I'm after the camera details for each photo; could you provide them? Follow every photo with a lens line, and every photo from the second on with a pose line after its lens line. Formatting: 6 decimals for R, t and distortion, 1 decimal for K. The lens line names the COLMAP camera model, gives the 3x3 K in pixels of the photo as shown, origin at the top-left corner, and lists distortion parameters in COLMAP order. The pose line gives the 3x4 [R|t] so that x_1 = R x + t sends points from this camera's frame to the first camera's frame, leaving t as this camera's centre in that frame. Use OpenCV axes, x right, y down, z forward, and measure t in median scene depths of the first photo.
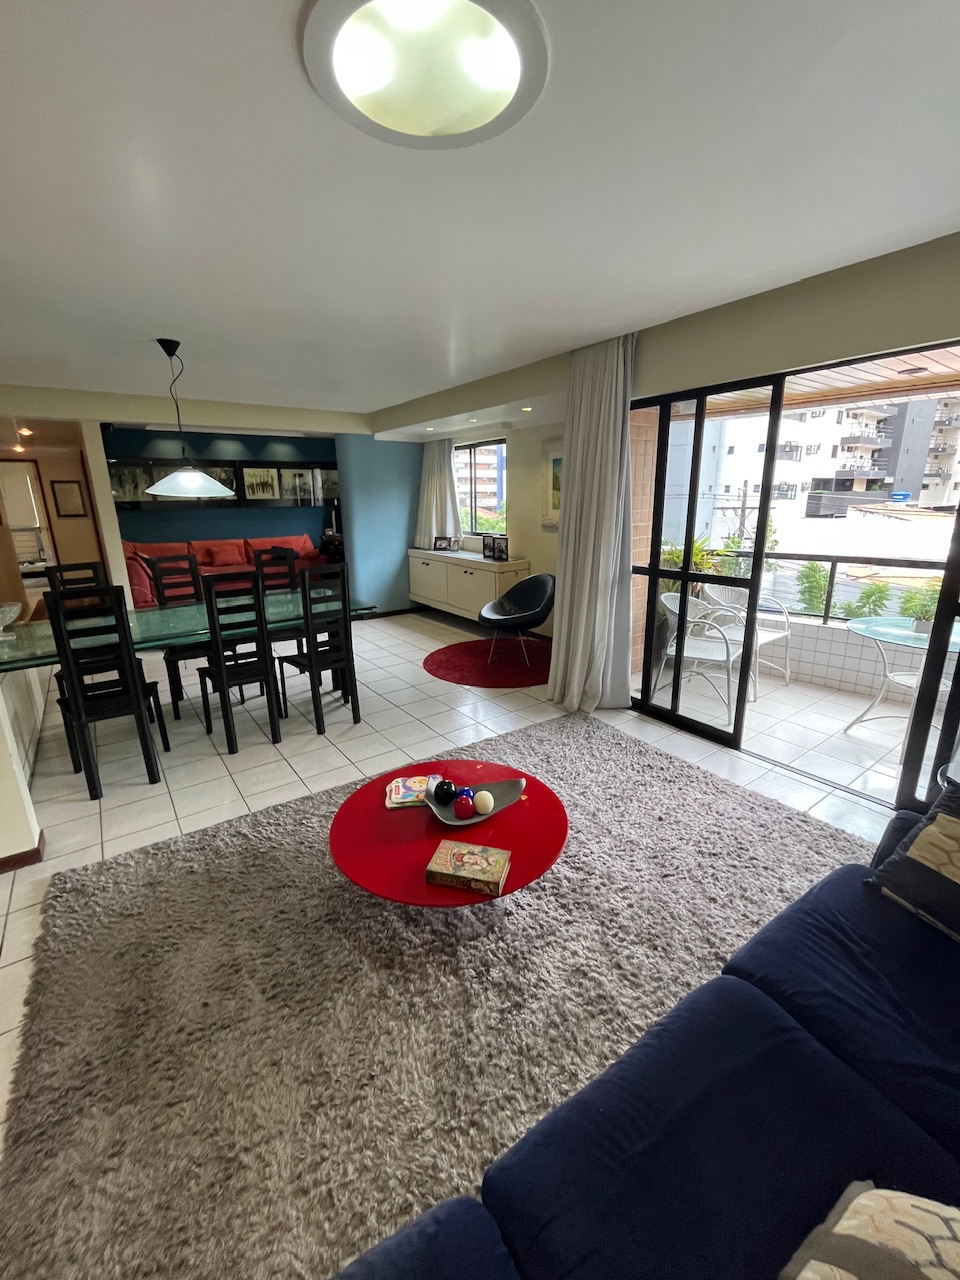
lens RADIAL K [[526.7, 0, 480.9], [0, 526.7, 639.5], [0, 0, 1]] dist [-0.002258, -0.000431]
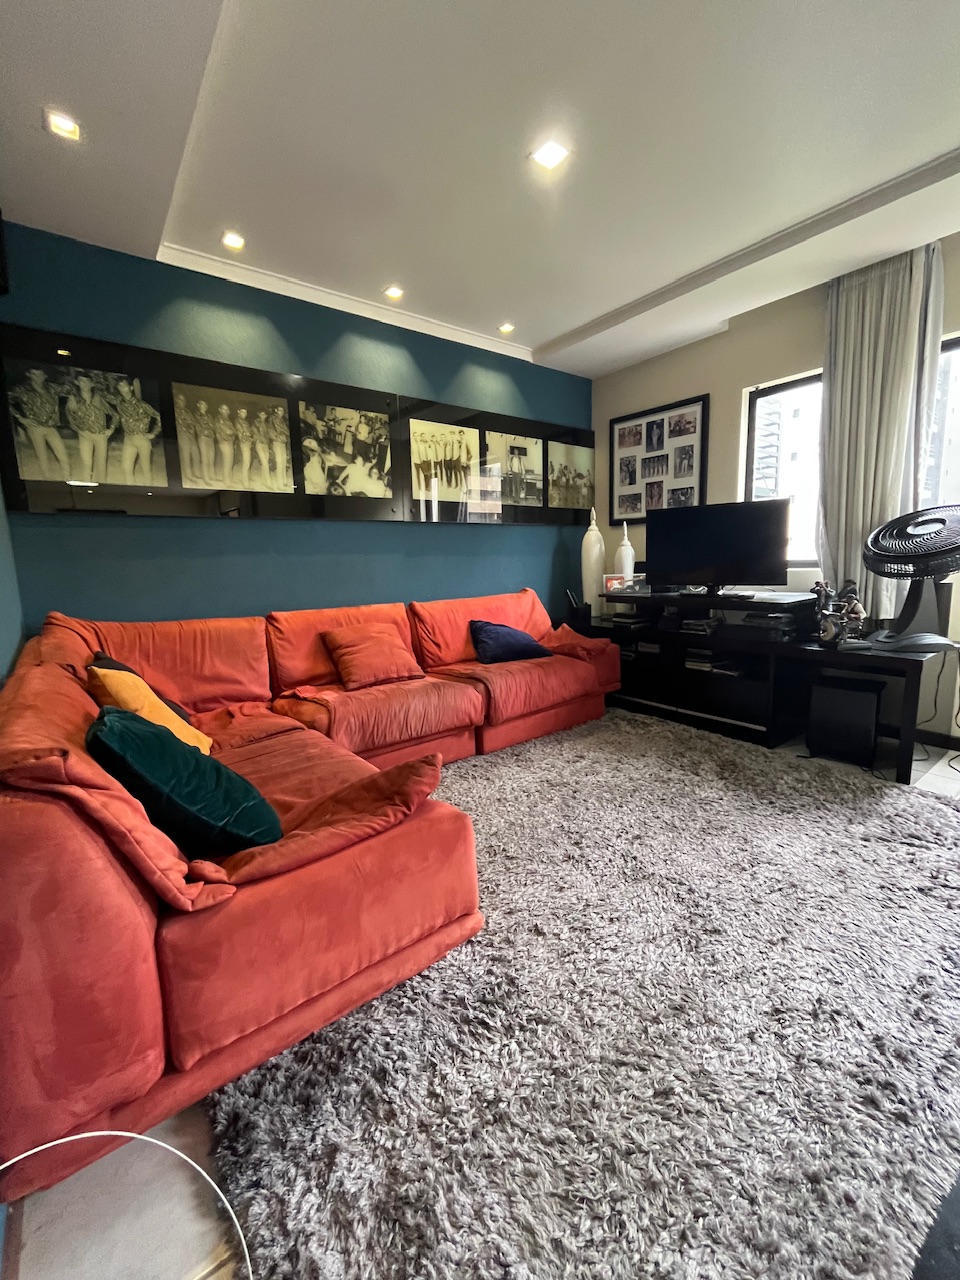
lens RADIAL K [[526.7, 0, 479.8], [0, 526.7, 636.8], [0, 0, 1]] dist [-0.002258, -0.000431]
pose [[0.999534, -0.024404, 0.018359, -0.410744], [0.026532, 0.991636, -0.126313, -0.120793], [-0.015123, 0.126741, 0.991821, 0.642244]]
